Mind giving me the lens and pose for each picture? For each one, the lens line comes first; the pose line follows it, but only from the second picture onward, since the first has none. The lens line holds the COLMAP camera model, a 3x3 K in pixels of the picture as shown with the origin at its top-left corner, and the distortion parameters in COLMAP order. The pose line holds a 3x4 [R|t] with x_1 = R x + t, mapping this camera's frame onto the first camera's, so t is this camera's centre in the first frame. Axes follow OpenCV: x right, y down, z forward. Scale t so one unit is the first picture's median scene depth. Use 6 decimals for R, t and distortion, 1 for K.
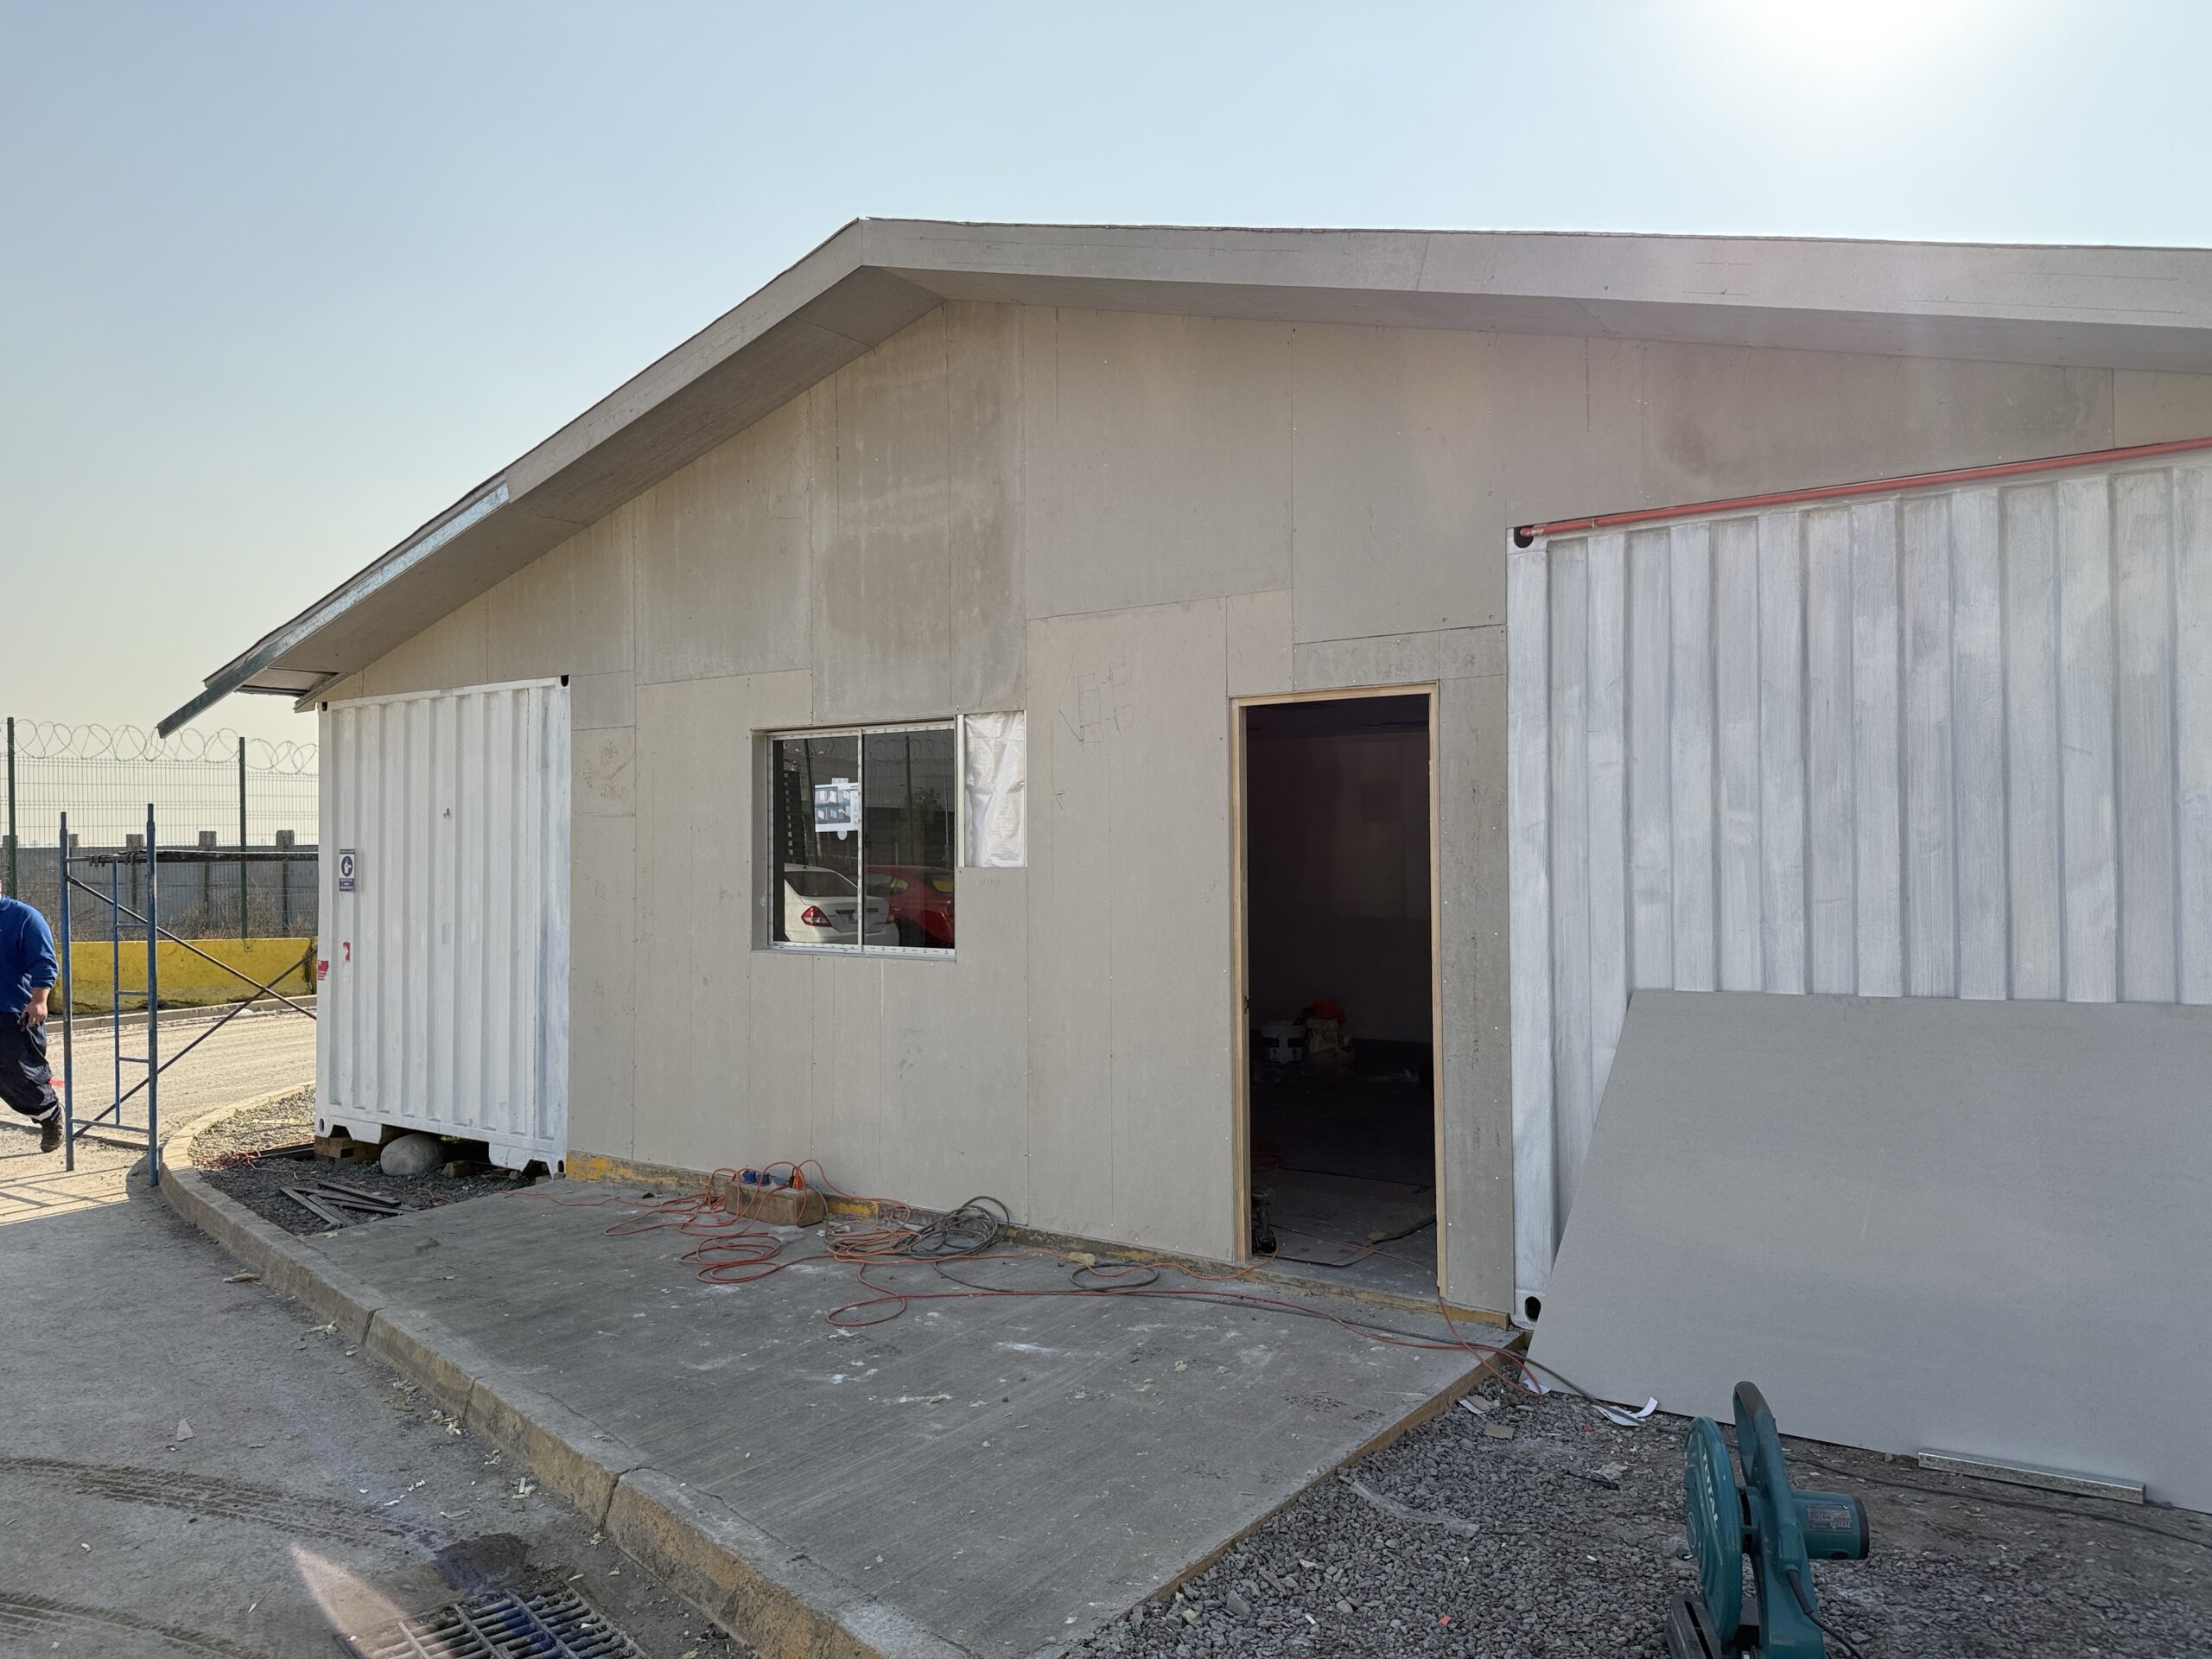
lens RADIAL K [[1547.9, 0, 1106.8], [0, 1547.9, 829.6], [0, 0, 1]] dist [-0.000162, -0.000194]
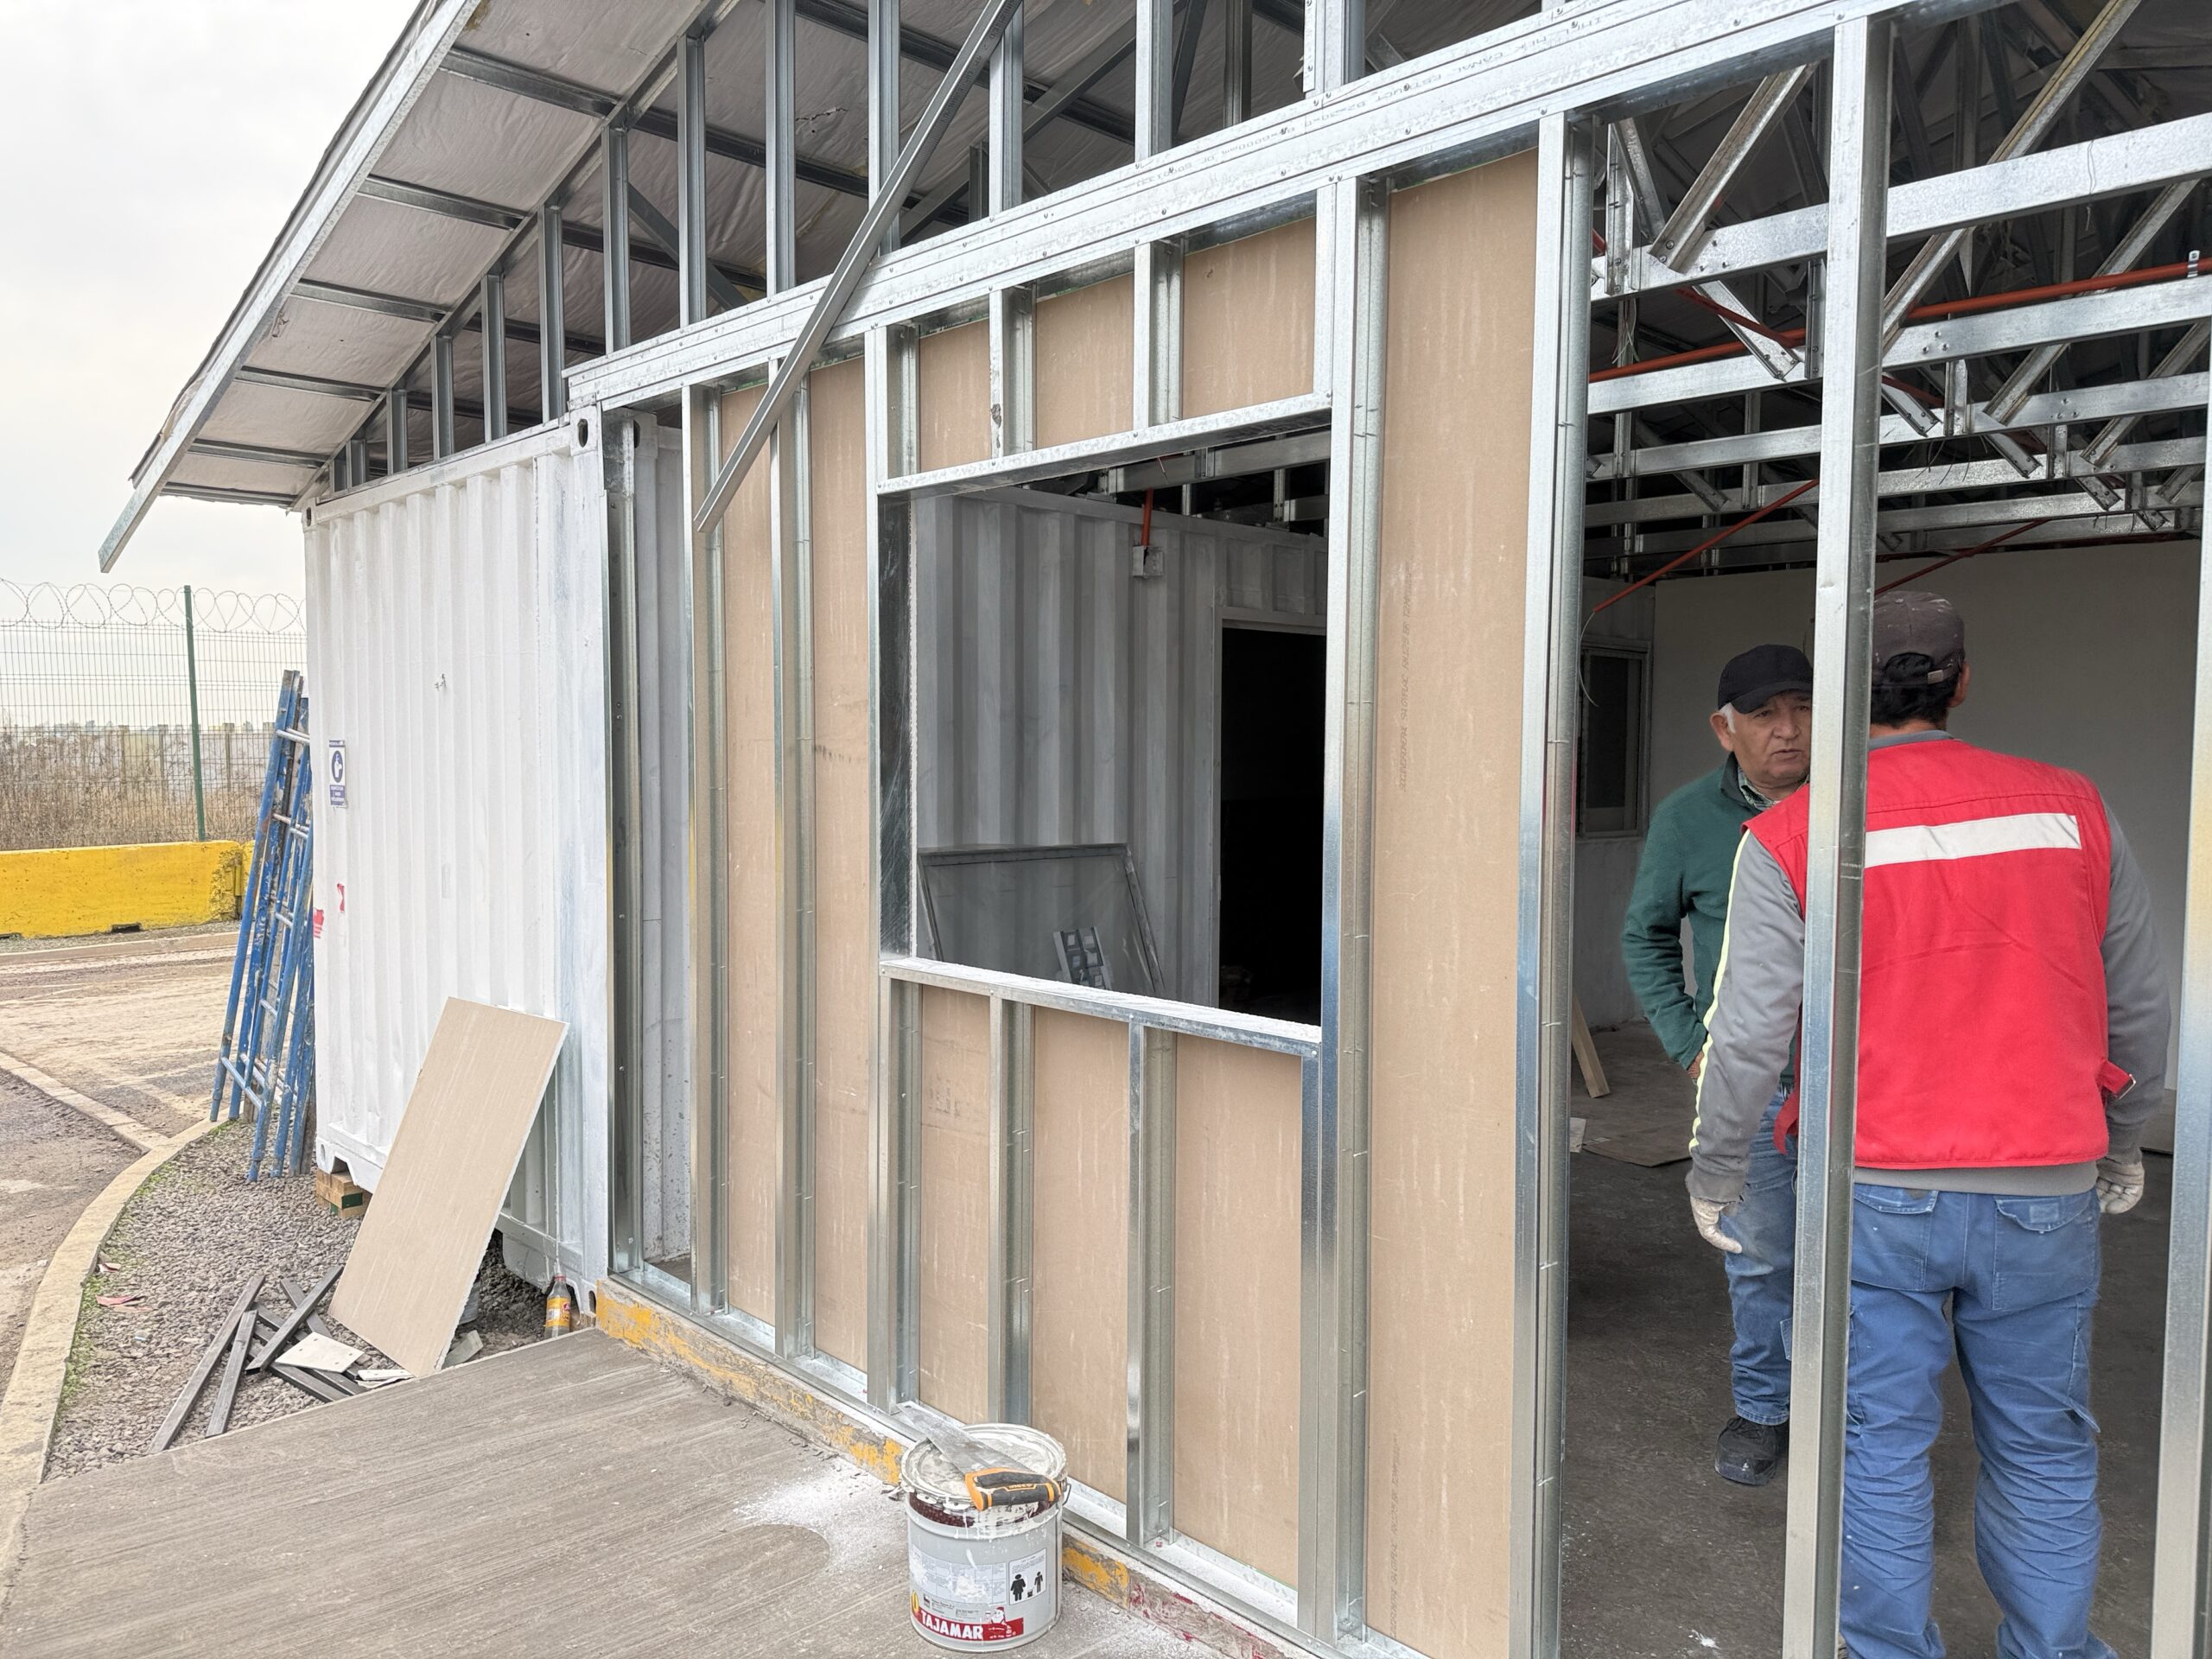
lens RADIAL K [[1547.9, 0, 1105.4], [0, 1547.9, 832.1], [0, 0, 1]] dist [-0.000162, -0.000194]
pose [[0.981981, 0.025049, -0.187310, -0.055896], [-0.012741, 0.997697, 0.066625, 0.003866], [0.188547, -0.063038, 0.980039, 0.428473]]
